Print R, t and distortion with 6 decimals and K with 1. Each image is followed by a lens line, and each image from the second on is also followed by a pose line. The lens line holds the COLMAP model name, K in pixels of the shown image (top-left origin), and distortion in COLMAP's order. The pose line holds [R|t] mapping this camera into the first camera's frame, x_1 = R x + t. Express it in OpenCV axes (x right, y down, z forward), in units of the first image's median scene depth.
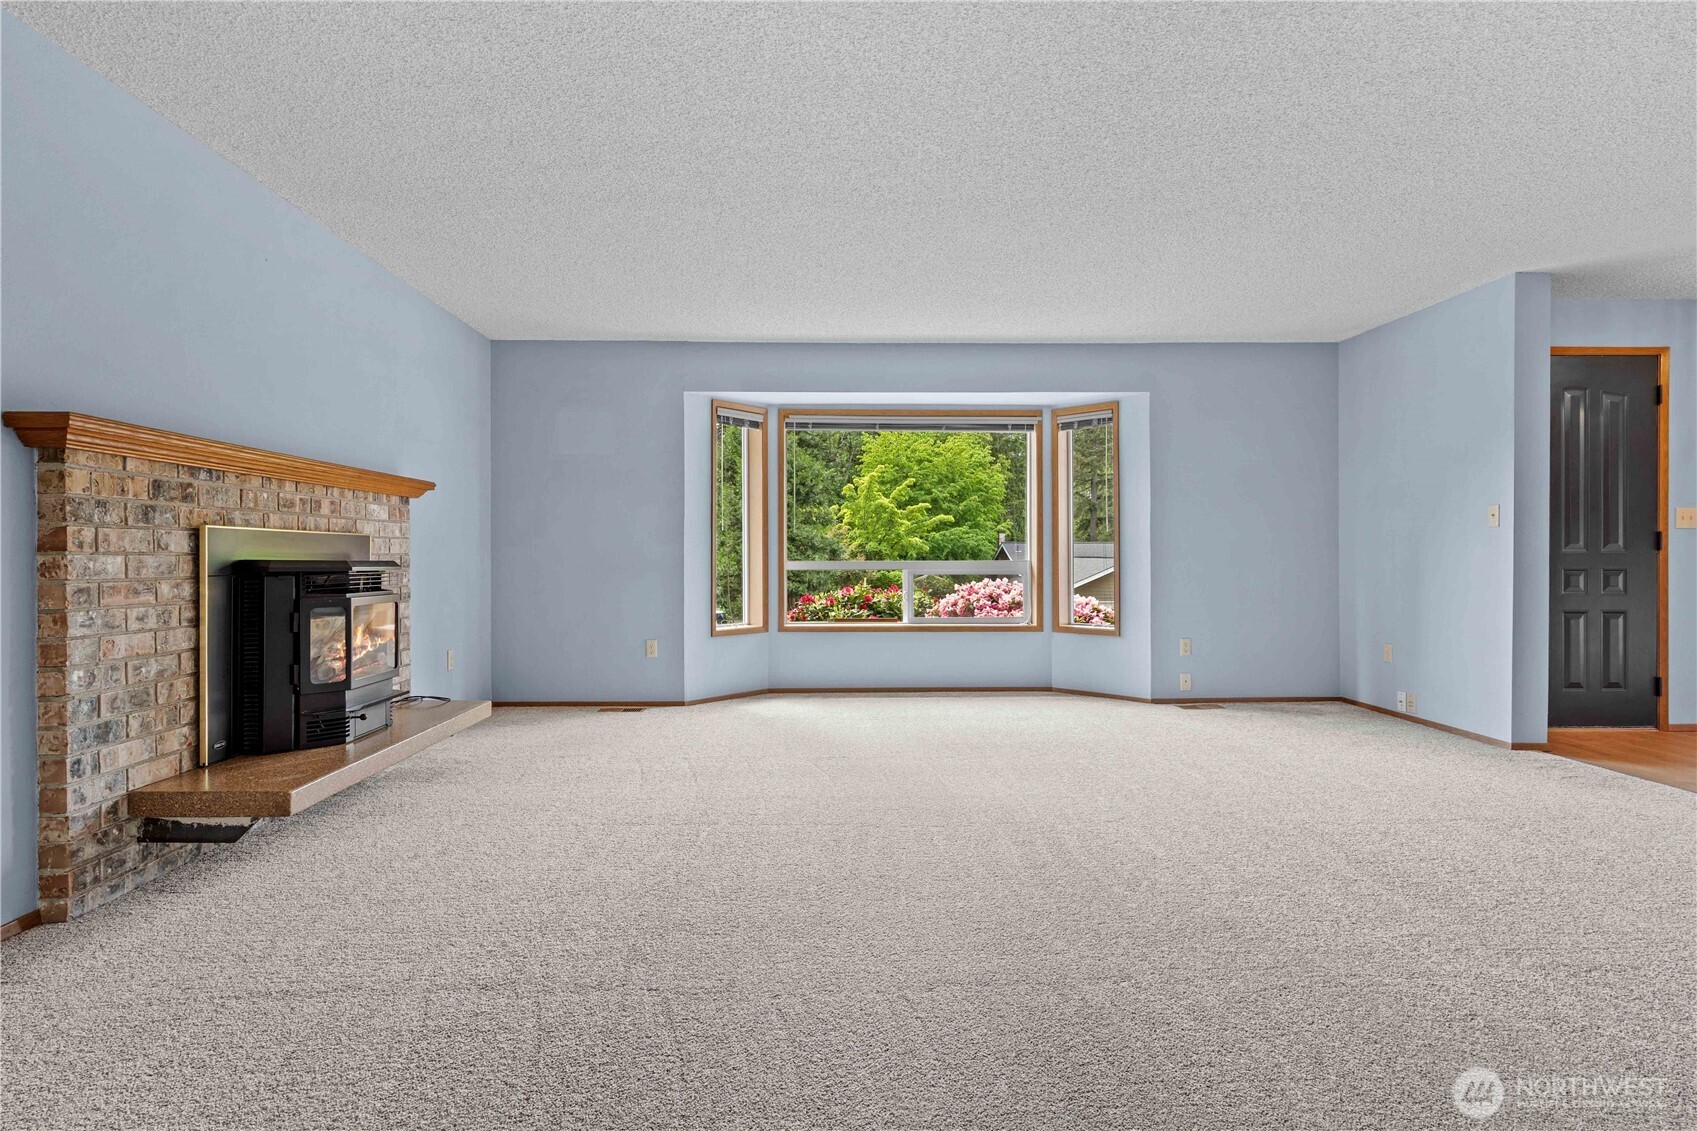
lens RADIAL K [[847.3, 0, 848.5], [0, 847.3, 565.5], [0, 0, 1]] dist [0.001939, 0.000138]
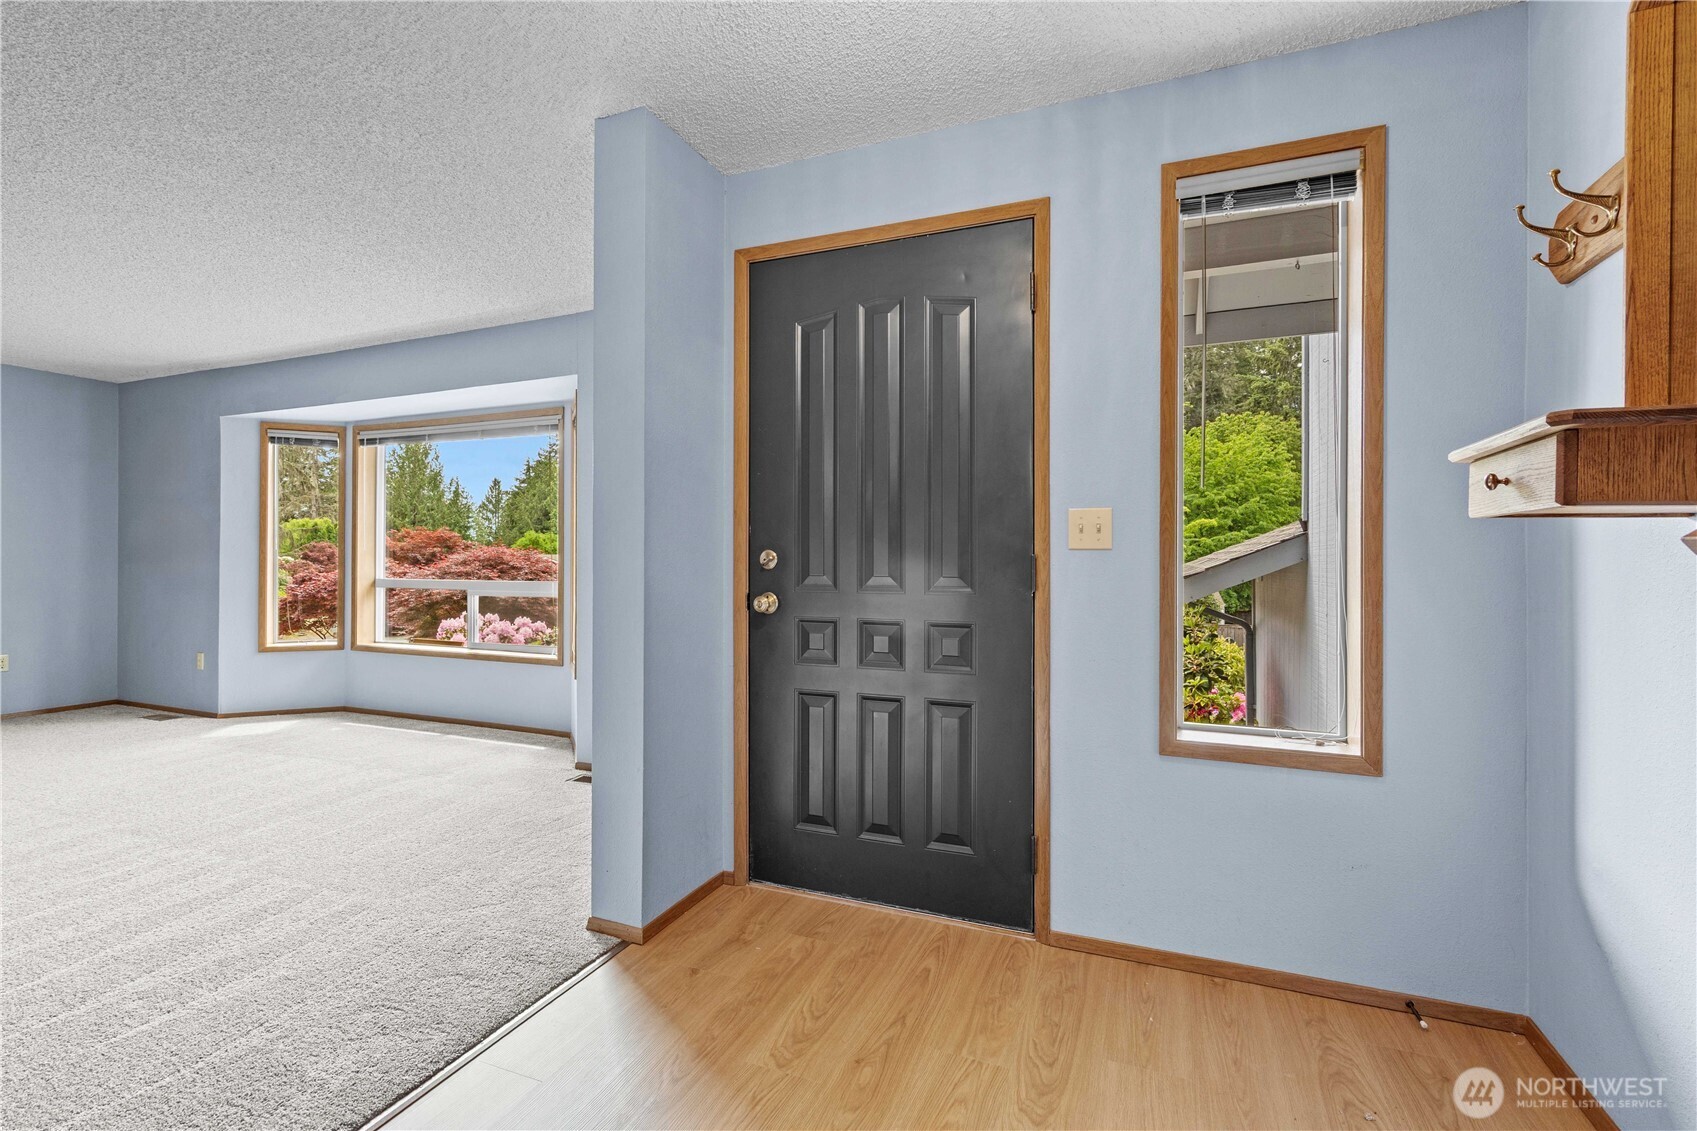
lens RADIAL K [[780.1, 0, 834.4], [0, 780.1, 559.9], [0, 0, 1]] dist [-0.000623, 0.000075]
pose [[0.911332, 0.005565, -0.411635, 0.818157], [-0.009969, 0.999914, -0.008553, -0.024863], [0.411552, 0.011898, 0.911309, 0.404443]]
